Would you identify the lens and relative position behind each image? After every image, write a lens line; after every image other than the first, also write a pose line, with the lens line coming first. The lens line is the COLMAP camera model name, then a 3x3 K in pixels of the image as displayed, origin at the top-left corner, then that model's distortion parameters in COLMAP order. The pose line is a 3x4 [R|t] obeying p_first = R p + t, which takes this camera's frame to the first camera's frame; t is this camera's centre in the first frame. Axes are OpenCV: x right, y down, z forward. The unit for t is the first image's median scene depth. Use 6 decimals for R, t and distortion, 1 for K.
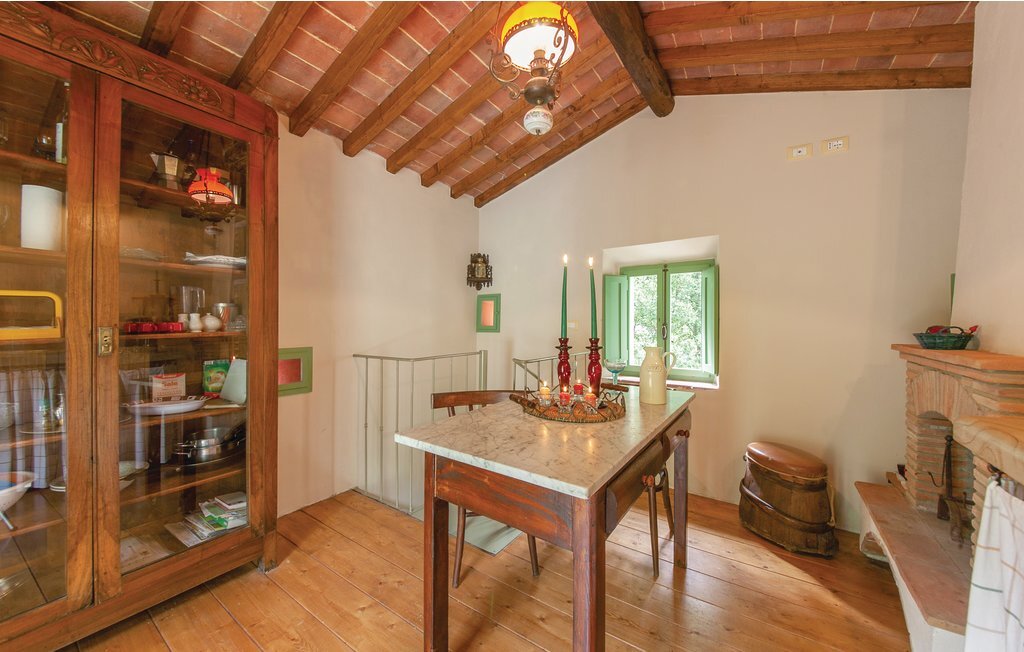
lens RADIAL K [[370.8, 0, 518.0], [0, 370.8, 327.1], [0, 0, 1]] dist [-0.009570, -0.001353]
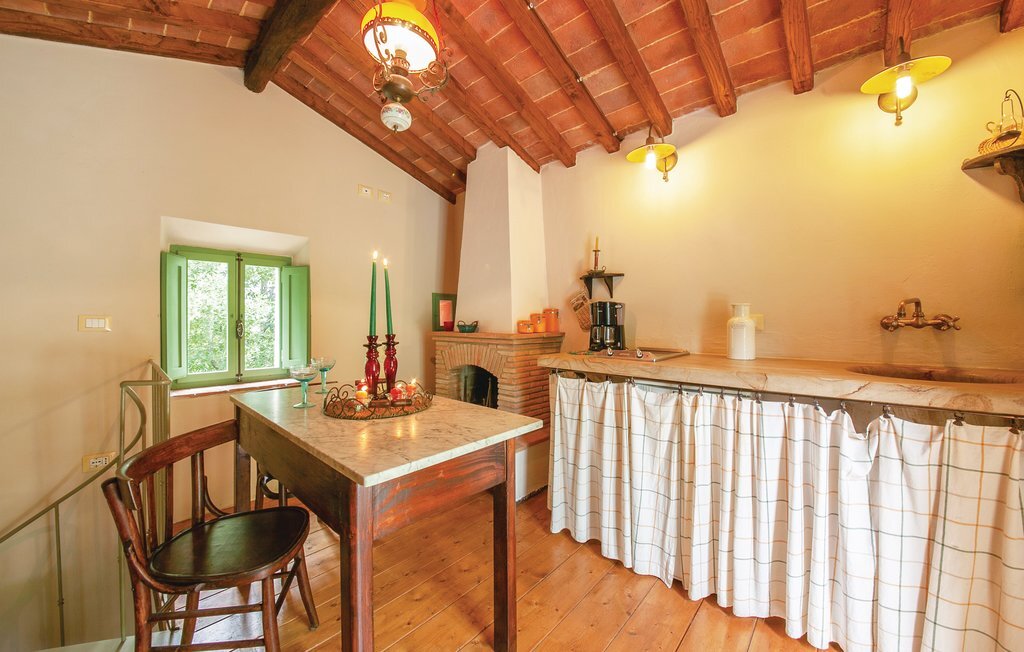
lens RADIAL K [[370.8, 0, 506.4], [0, 370.8, 322.1], [0, 0, 1]] dist [-0.009570, -0.001353]
pose [[0.141290, -0.009767, 0.989920, -0.792005], [0.010916, 0.999906, 0.008308, -0.009689], [-0.989908, 0.009632, 0.141384, 0.500834]]
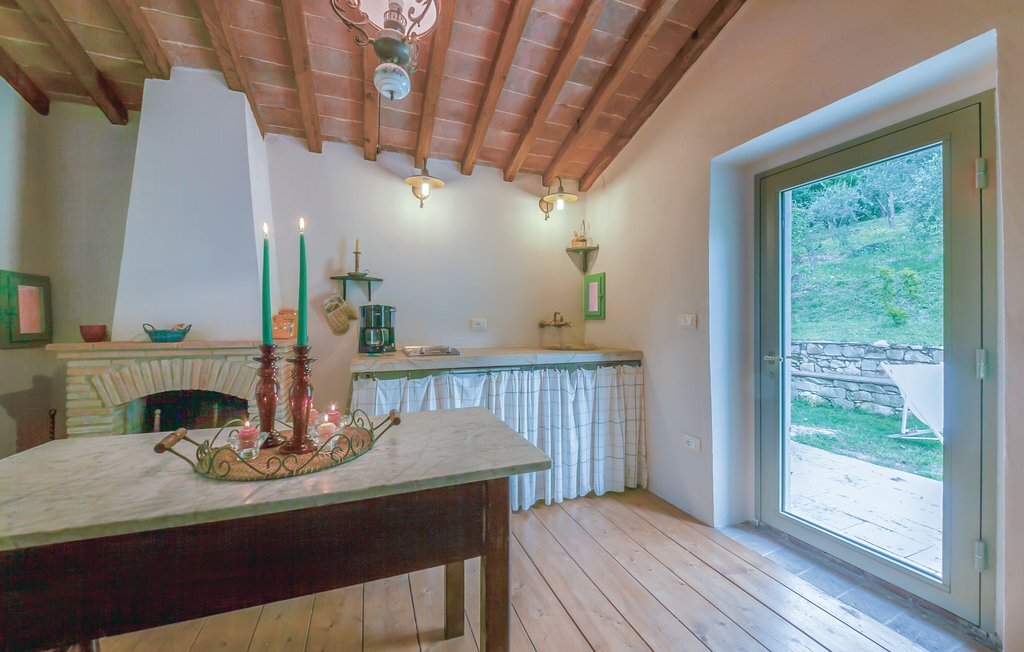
lens RADIAL K [[370.8, 0, 506.7], [0, 370.8, 322.8], [0, 0, 1]] dist [-0.009570, -0.001353]
pose [[-0.822023, -0.000610, 0.569454, -0.557458], [0.004562, 0.999960, 0.007657, -0.009234], [-0.569436, 0.008892, -0.821988, 1.365996]]
